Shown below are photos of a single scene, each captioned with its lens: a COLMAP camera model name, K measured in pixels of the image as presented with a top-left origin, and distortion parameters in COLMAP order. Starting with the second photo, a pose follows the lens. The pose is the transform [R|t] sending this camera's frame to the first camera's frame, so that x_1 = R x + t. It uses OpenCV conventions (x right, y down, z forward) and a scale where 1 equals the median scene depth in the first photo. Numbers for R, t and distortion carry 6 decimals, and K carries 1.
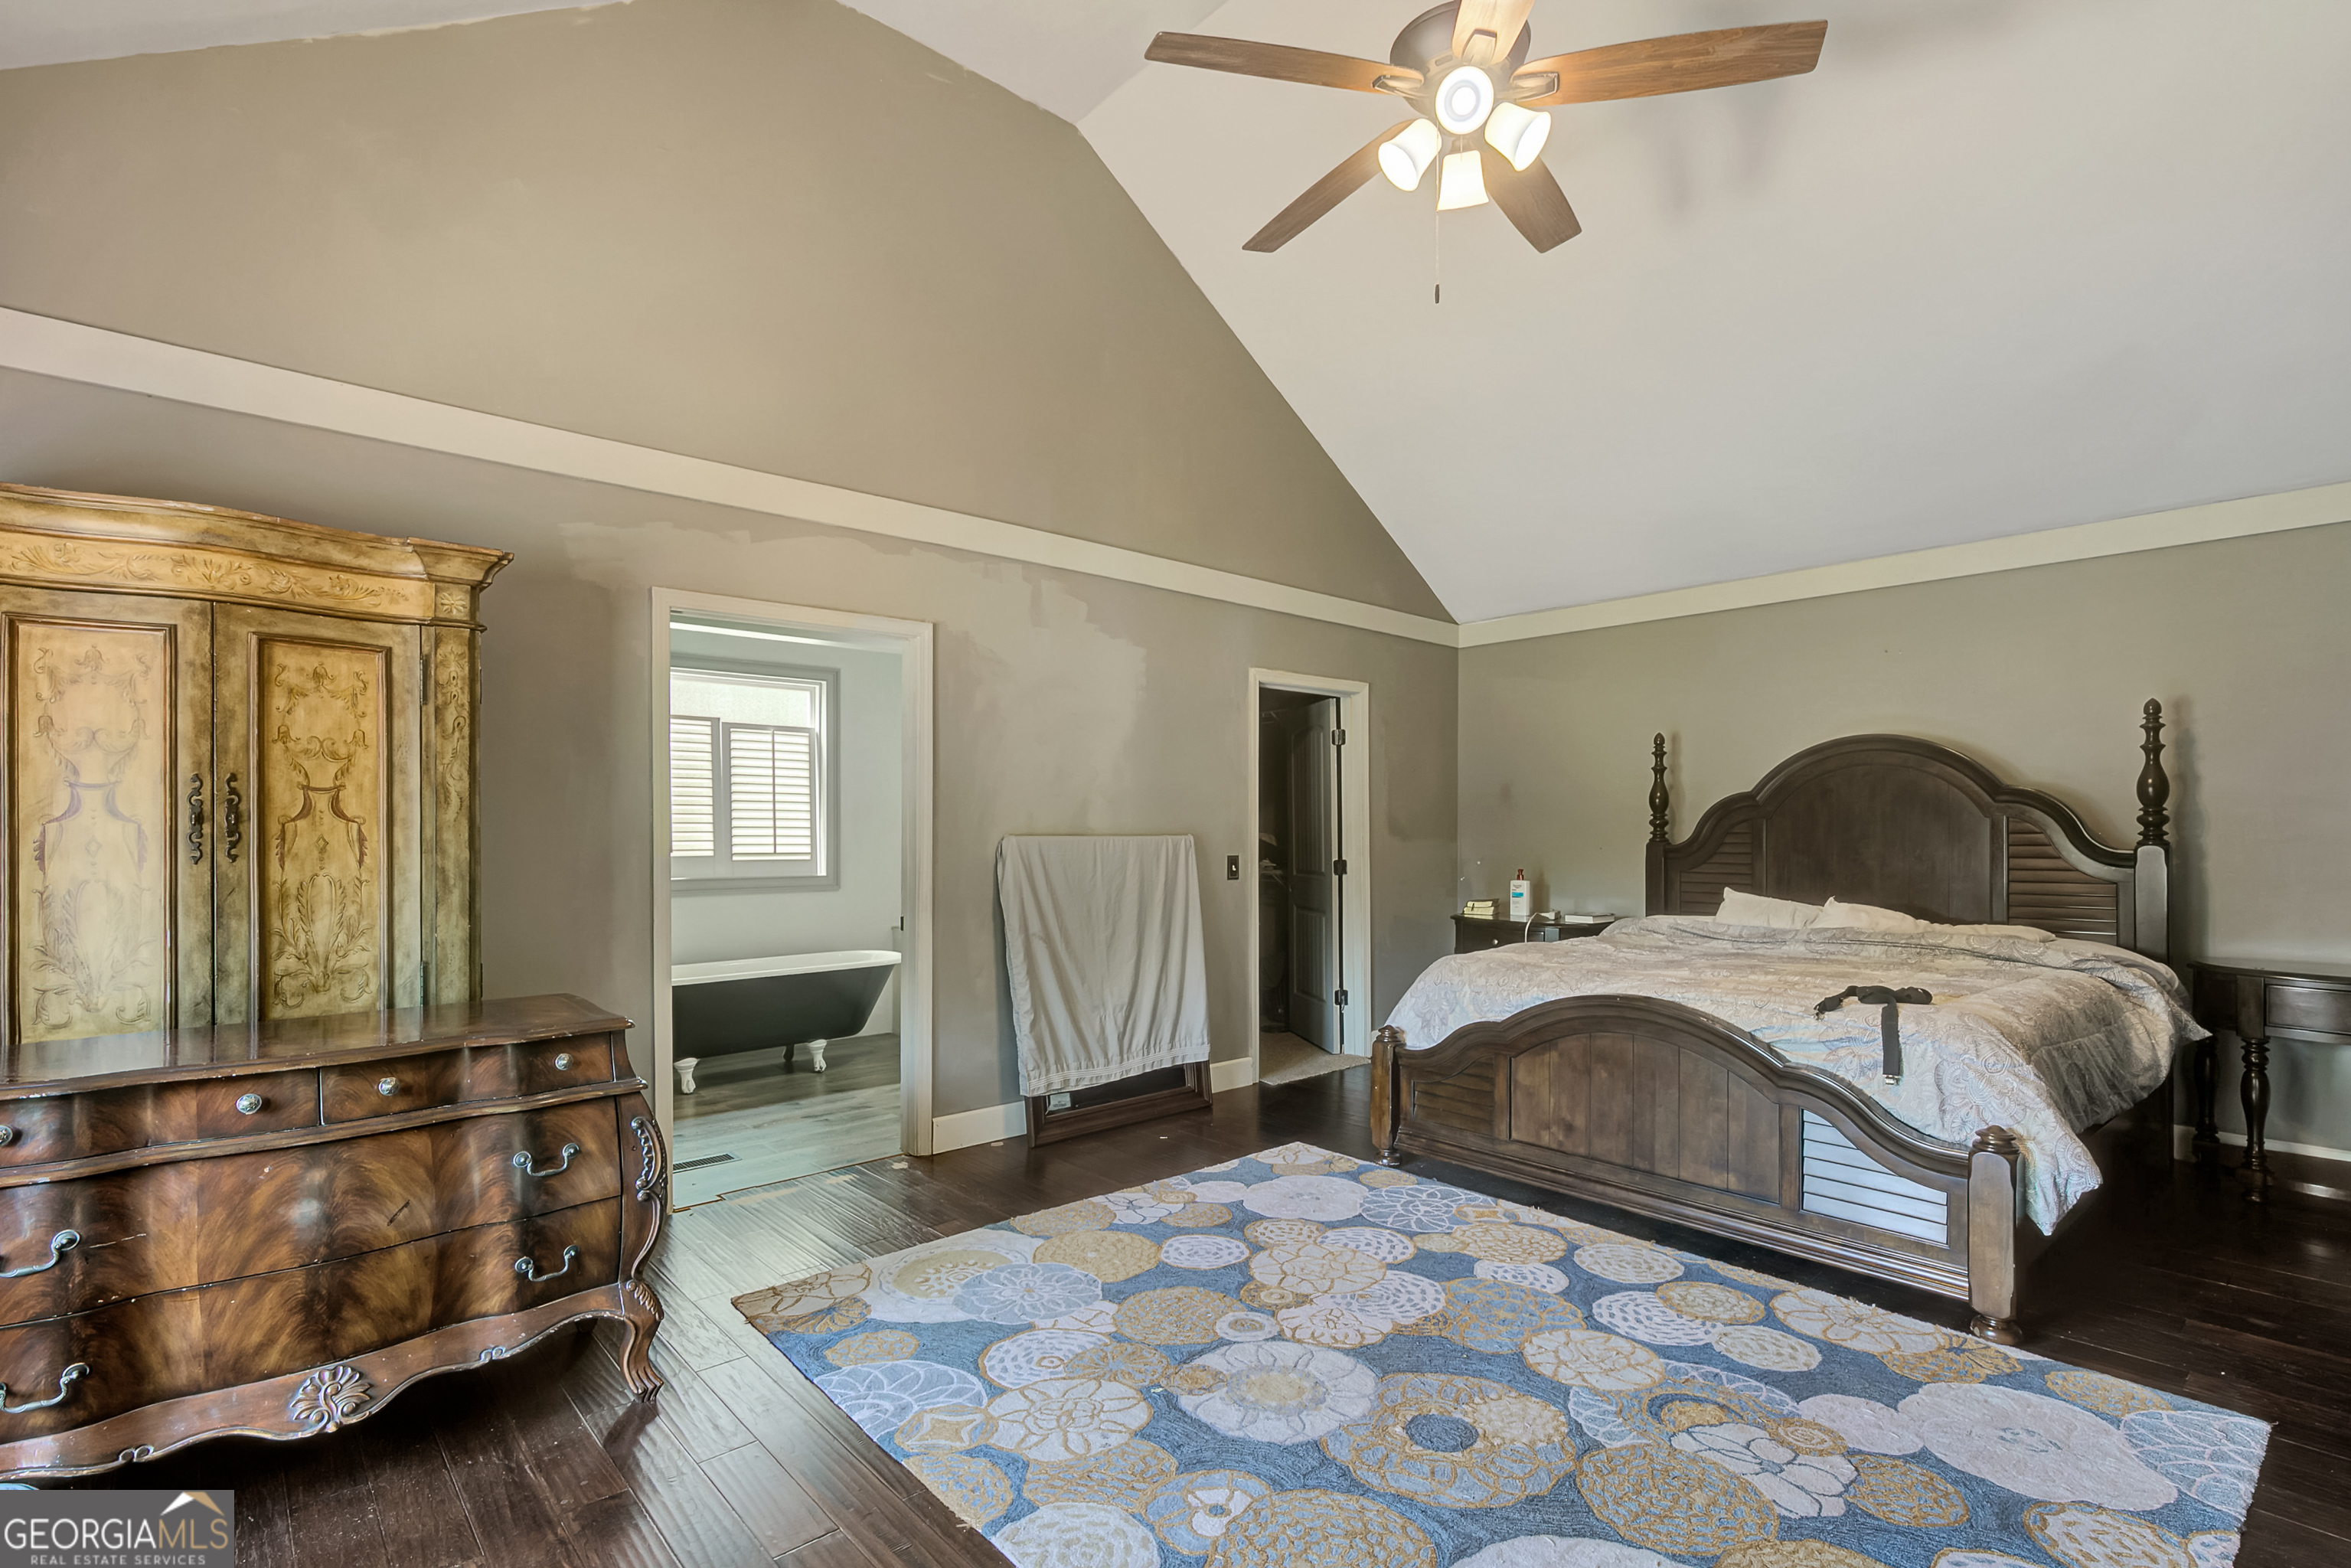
lens RADIAL K [[1095.6, 0, 1173.7], [0, 1095.6, 821.4], [0, 0, 1]] dist [0.000056, 0.000123]
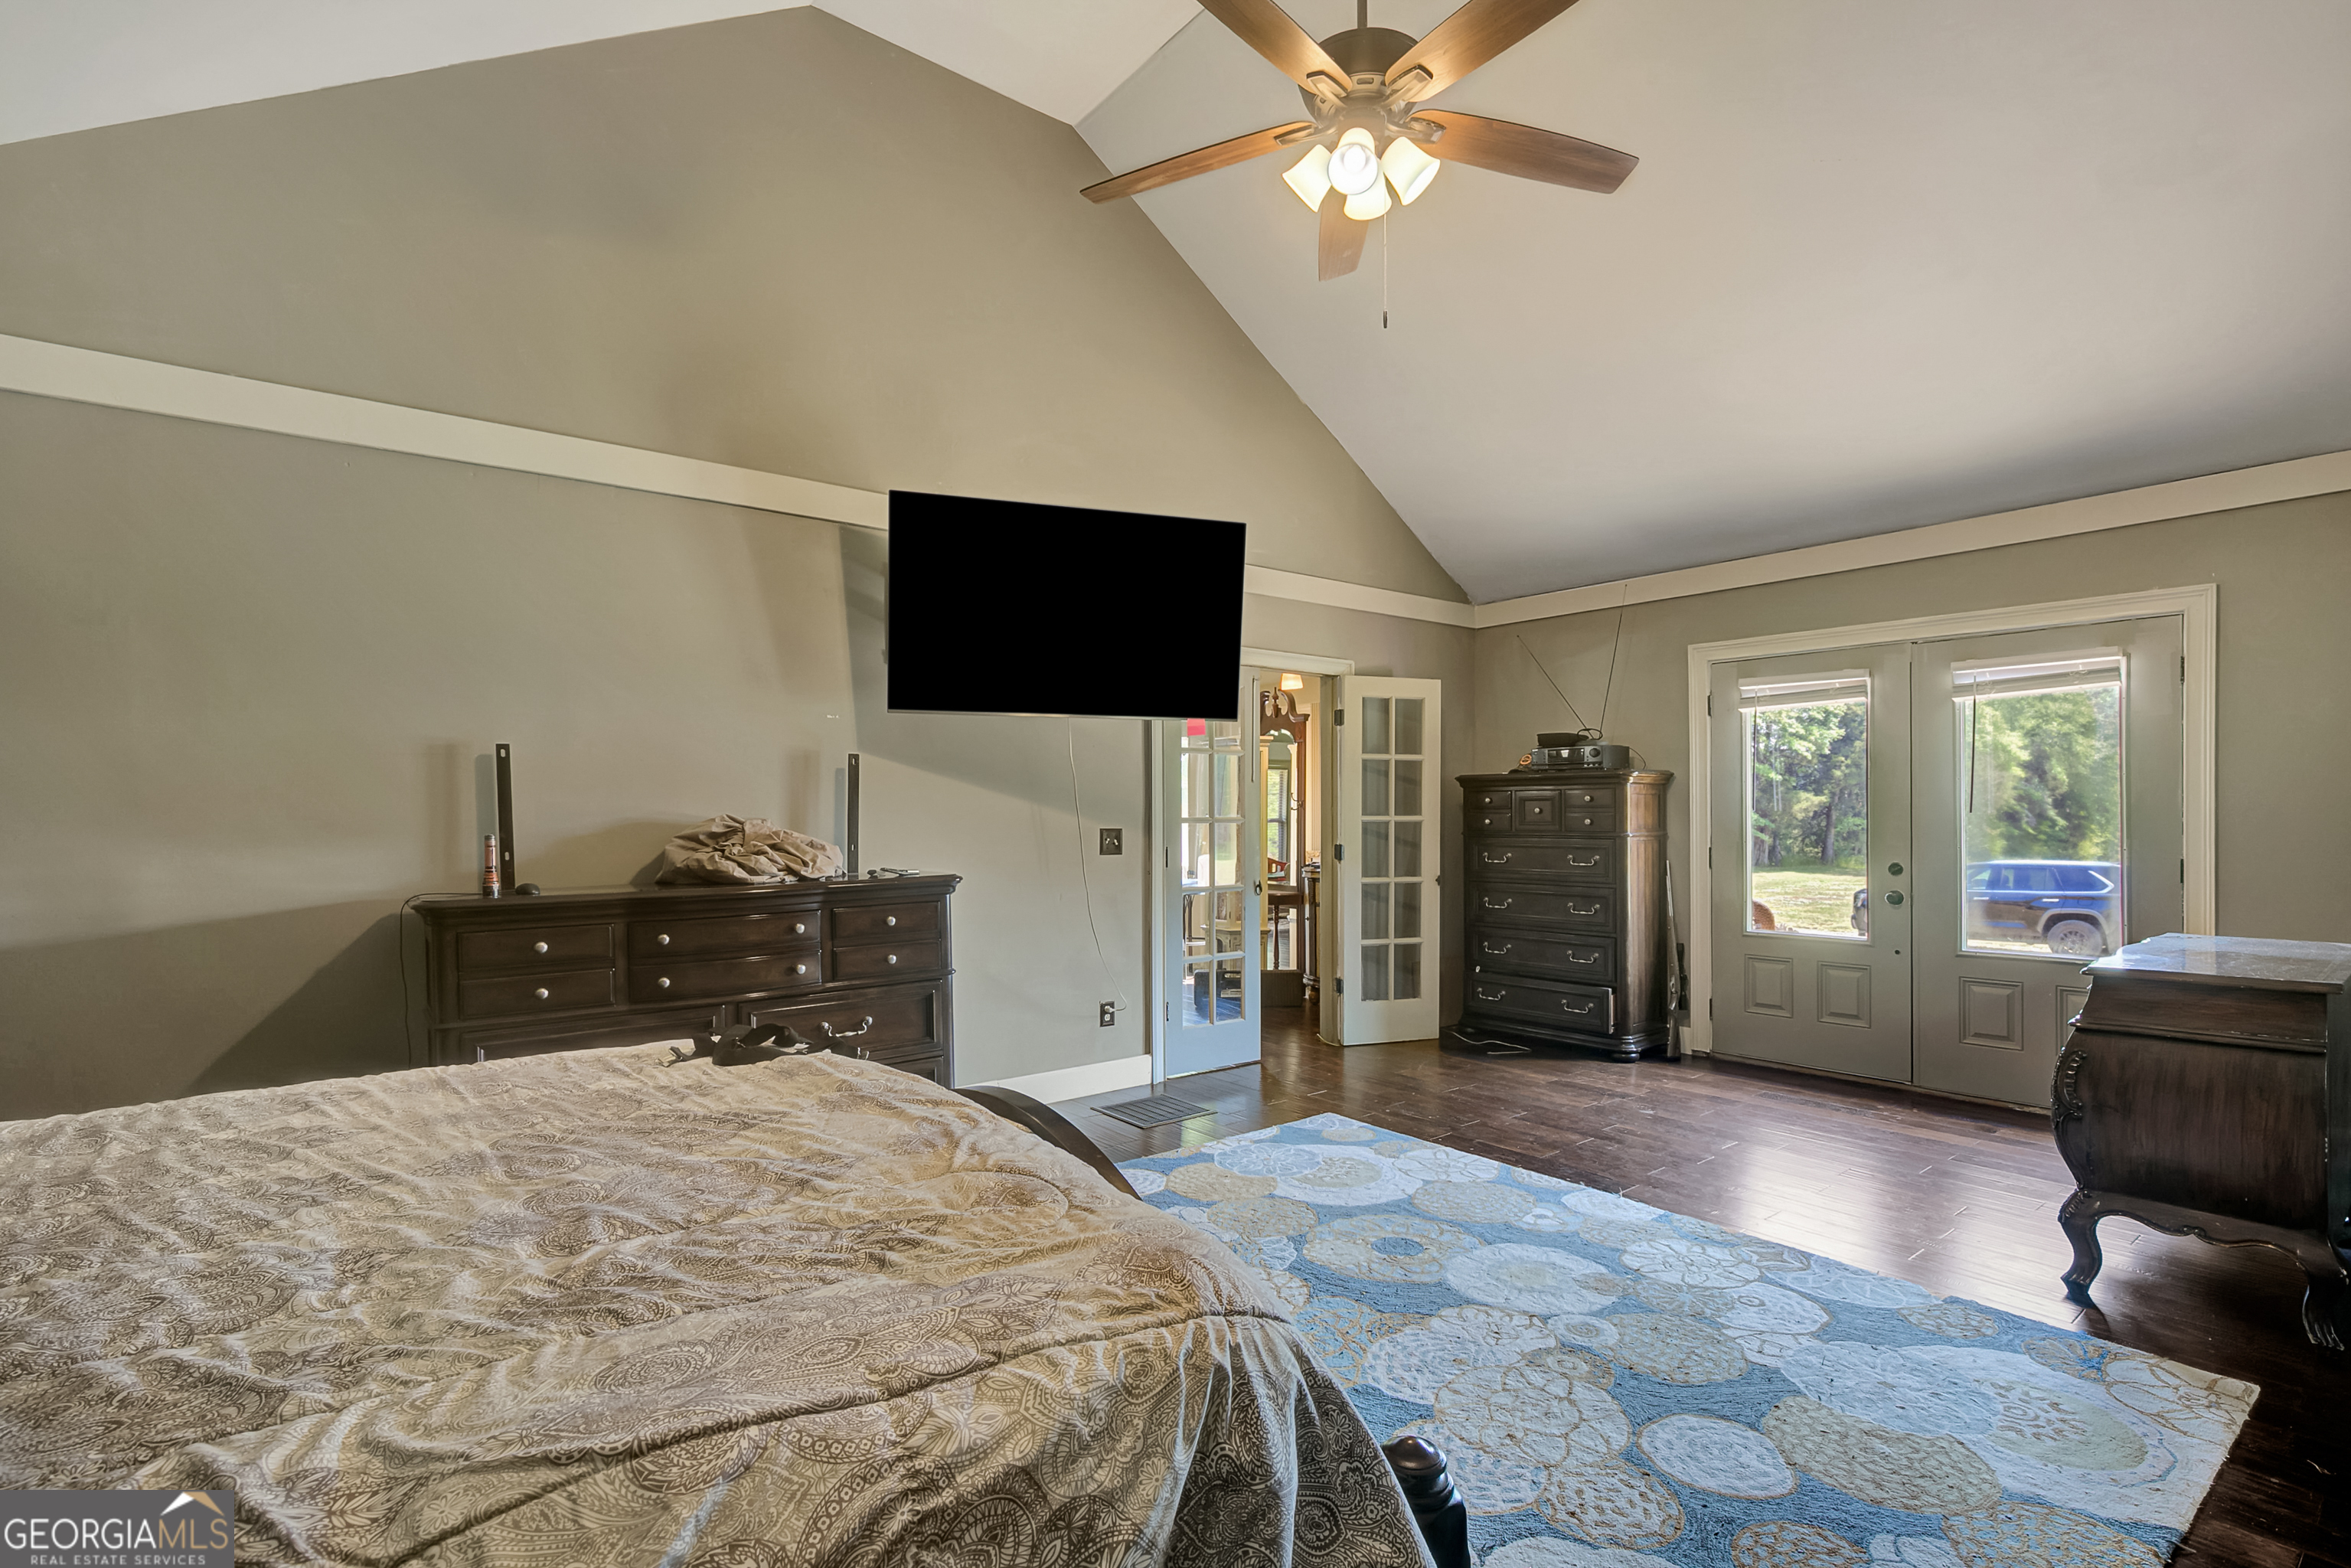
lens RADIAL K [[1095.6, 0, 1173.7], [0, 1095.6, 821.4], [0, 0, 1]] dist [0.000056, 0.000123]
pose [[-0.998519, 0.005635, 0.054105, 0.394903], [0.006072, 0.999950, 0.007913, 0.008528], [-0.054058, 0.008230, -0.998504, 2.105538]]
